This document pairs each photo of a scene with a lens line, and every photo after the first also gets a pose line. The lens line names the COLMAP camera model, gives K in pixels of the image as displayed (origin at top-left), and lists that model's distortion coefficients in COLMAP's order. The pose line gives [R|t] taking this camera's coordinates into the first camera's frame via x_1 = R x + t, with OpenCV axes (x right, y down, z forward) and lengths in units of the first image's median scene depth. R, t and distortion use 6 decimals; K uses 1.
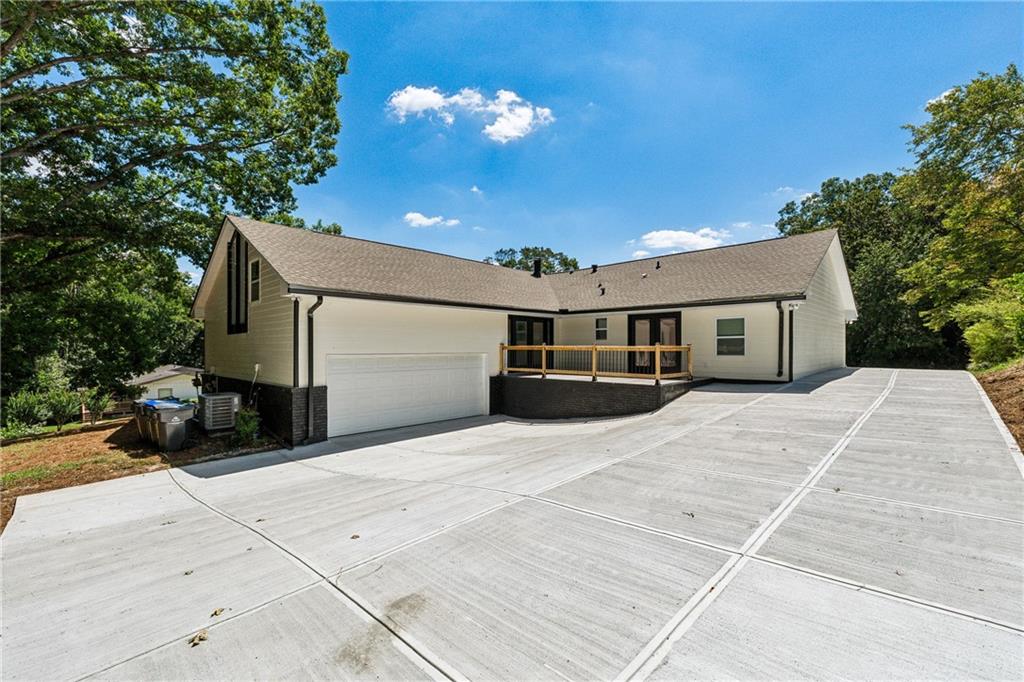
lens RADIAL K [[436.4, 0, 524.1], [0, 436.4, 345.0], [0, 0, 1]] dist [-0.002662, -0.001635]
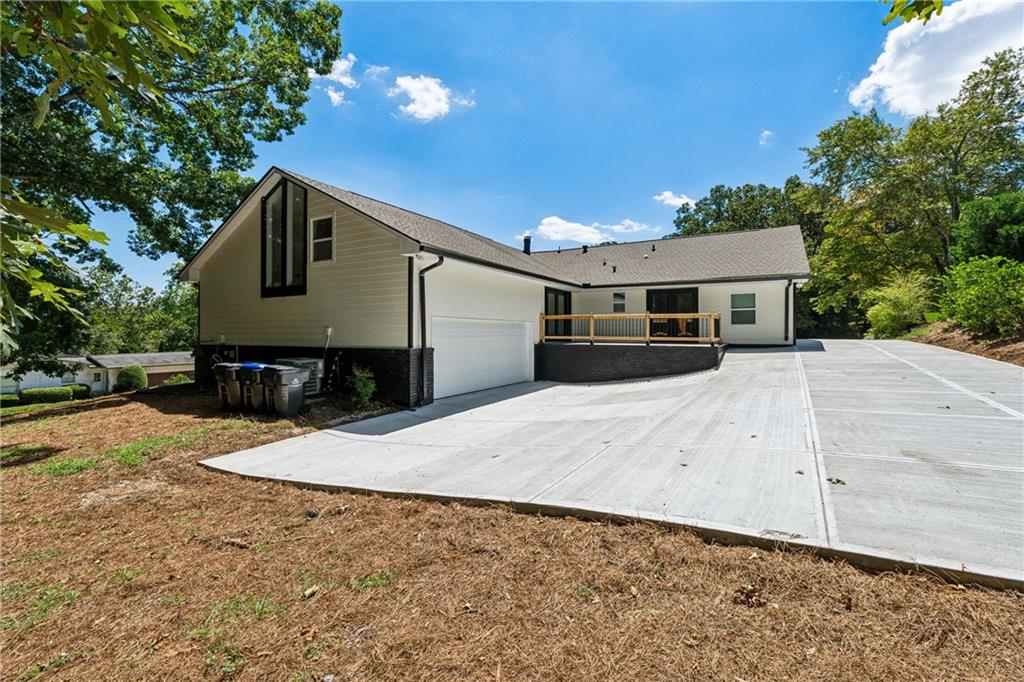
lens RADIAL K [[436.4, 0, 516.8], [0, 436.4, 331.6], [0, 0, 1]] dist [-0.002662, -0.001635]
pose [[0.970151, 0.004909, 0.242450, -0.342071], [-0.005543, 0.999983, 0.001930, 0.036324], [-0.242437, -0.003216, 0.970162, -0.008353]]
